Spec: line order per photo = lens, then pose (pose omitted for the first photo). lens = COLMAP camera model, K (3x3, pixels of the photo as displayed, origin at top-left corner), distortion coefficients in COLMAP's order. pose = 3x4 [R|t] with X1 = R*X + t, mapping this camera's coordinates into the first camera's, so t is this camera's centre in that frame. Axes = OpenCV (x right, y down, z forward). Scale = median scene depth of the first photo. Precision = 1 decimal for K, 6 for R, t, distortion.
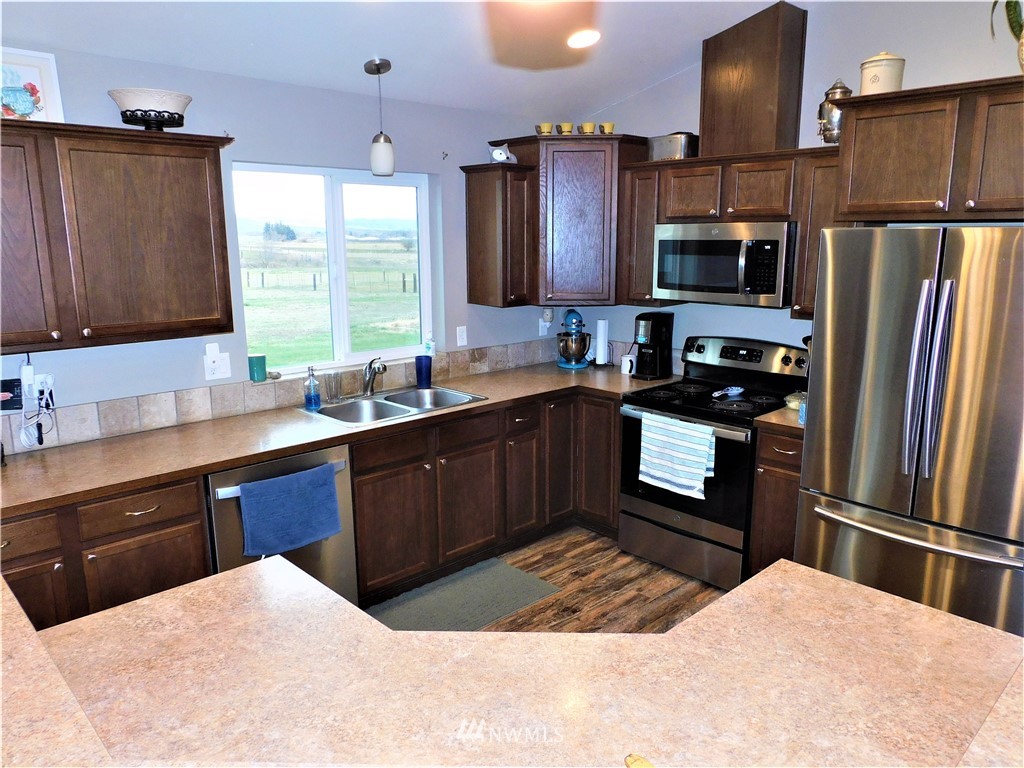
lens RADIAL K [[732.1, 0, 510.7], [0, 732.1, 384.9], [0, 0, 1]] dist [-0.001246, -0.000358]
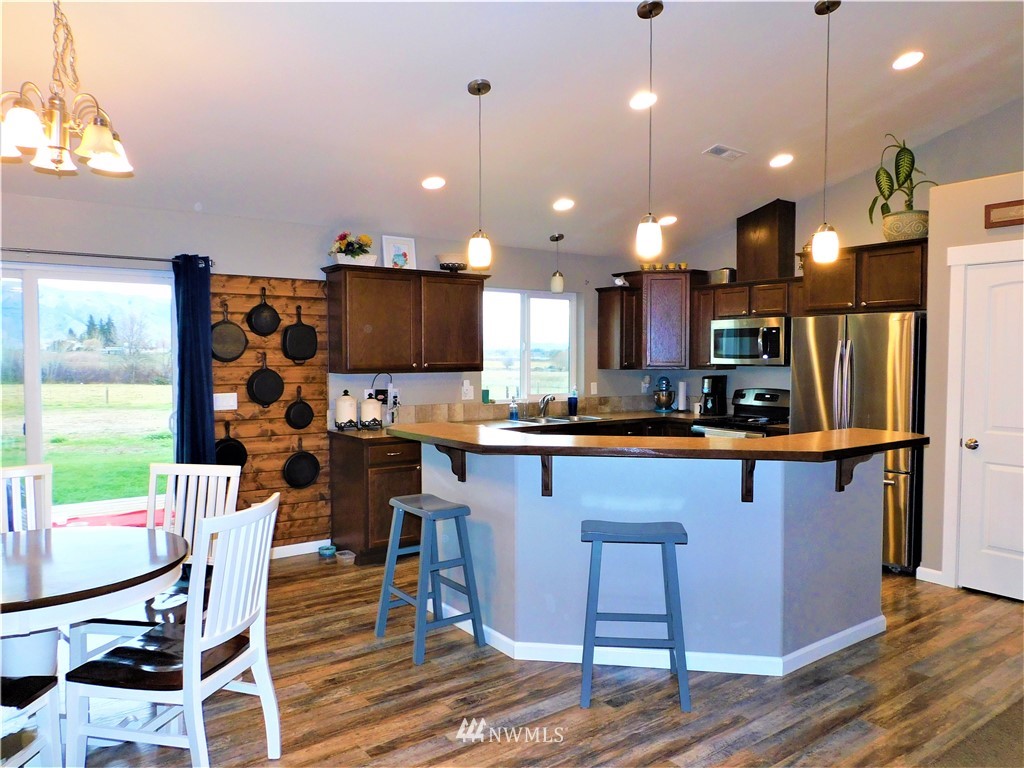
lens RADIAL K [[732.1, 0, 511.6], [0, 732.1, 382.8], [0, 0, 1]] dist [-0.001246, -0.000358]
pose [[0.991643, 0.008860, -0.128710, -0.042286], [-0.029709, 0.986510, -0.160982, 0.206648], [0.125548, 0.163461, 0.978529, -0.683118]]
